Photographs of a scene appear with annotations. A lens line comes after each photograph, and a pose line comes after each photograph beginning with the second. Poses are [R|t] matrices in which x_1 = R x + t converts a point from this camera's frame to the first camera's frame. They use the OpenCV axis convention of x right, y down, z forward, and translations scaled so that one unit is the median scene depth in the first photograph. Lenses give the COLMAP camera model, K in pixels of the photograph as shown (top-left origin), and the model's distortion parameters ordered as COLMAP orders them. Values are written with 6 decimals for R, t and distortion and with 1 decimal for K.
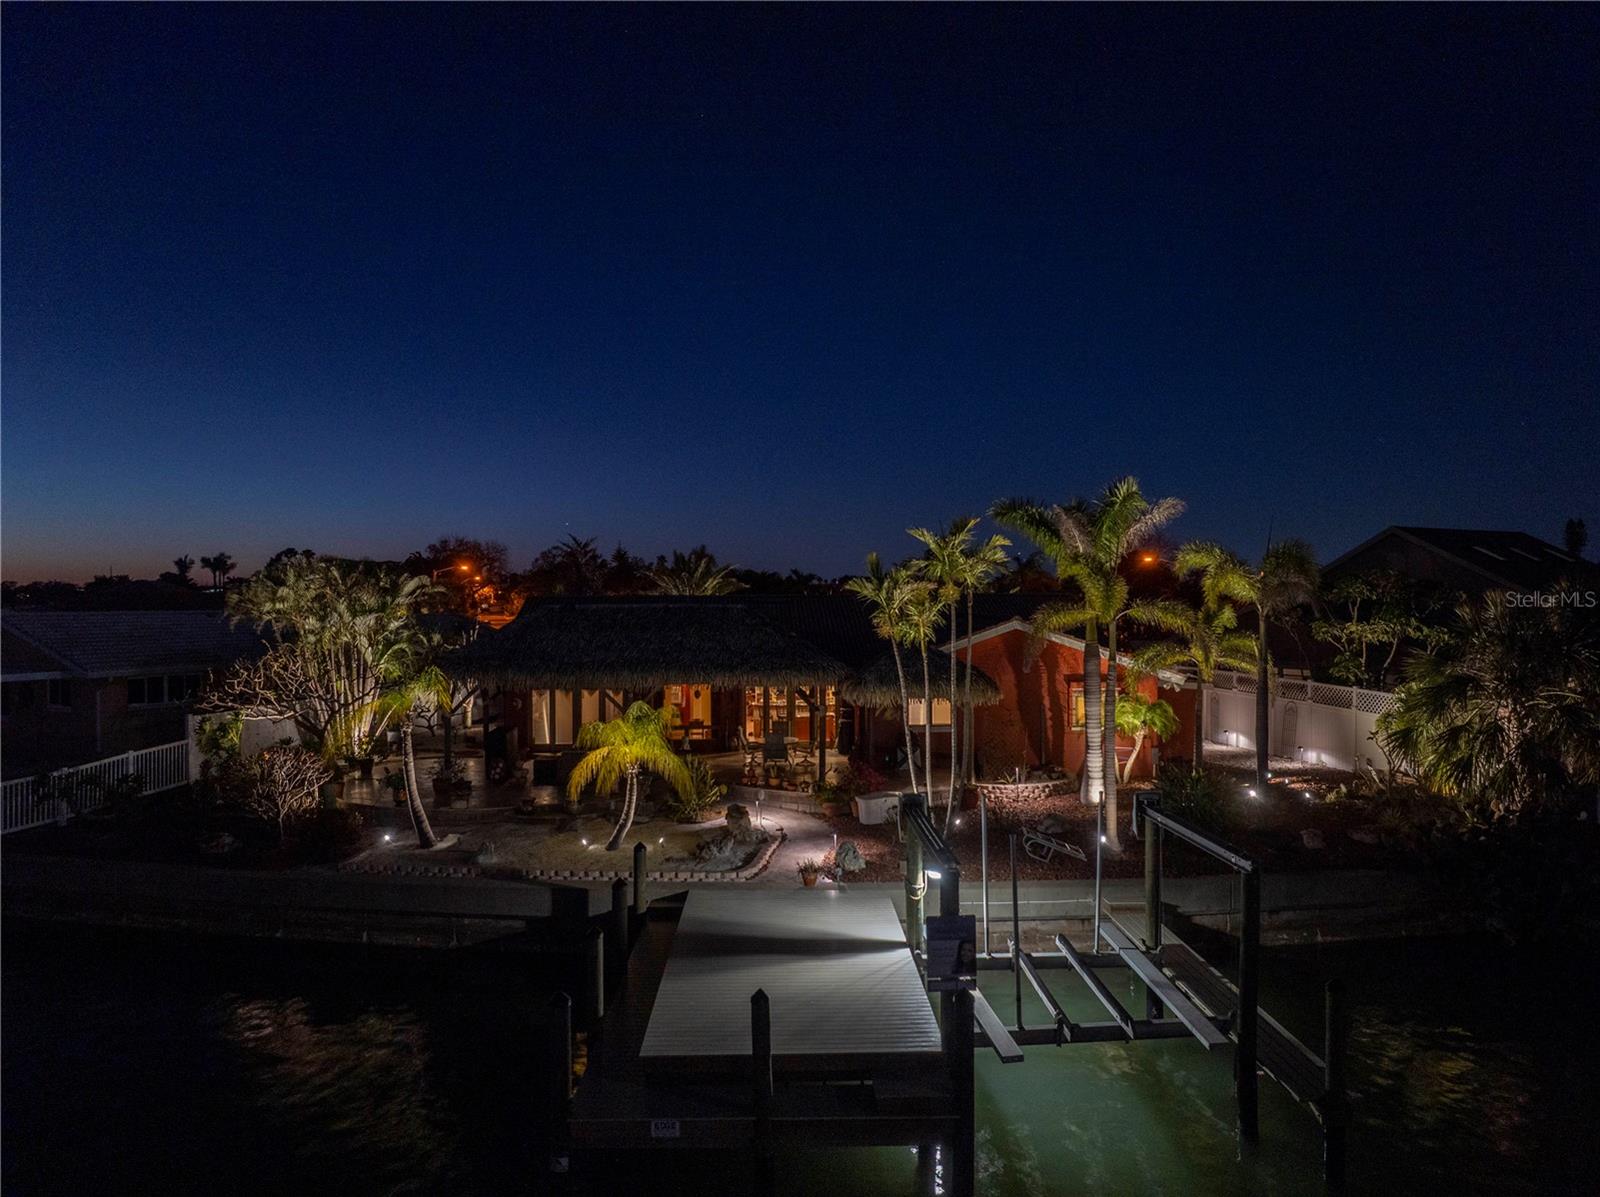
lens RADIAL K [[1120.2, 0, 803.7], [0, 1120.2, 601.2], [0, 0, 1]] dist [-0.040194, -0.002348]
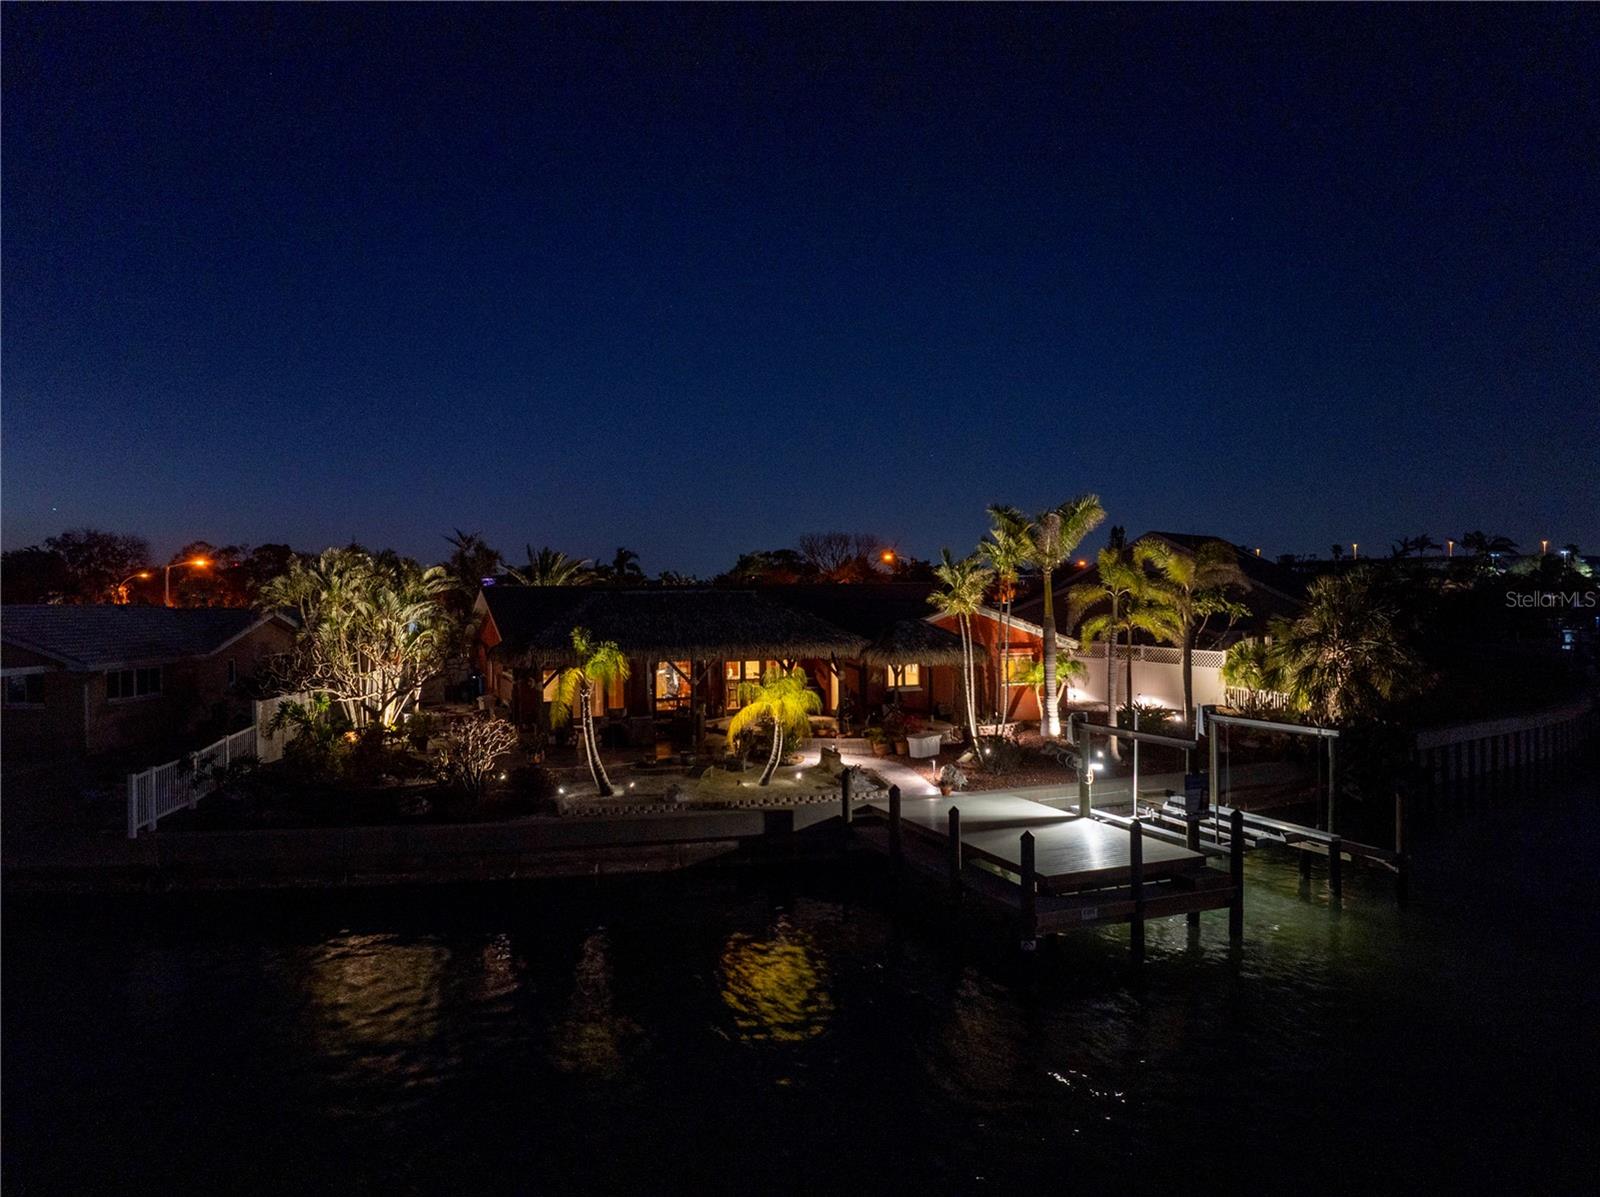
lens RADIAL K [[1120.2, 0, 796.3], [0, 1120.2, 595.9], [0, 0, 1]] dist [-0.040194, -0.002348]
pose [[0.940551, -0.007674, 0.339566, -0.530703], [0.008835, 0.999959, -0.001875, 0.014422], [-0.339538, 0.004764, 0.940580, -0.171604]]
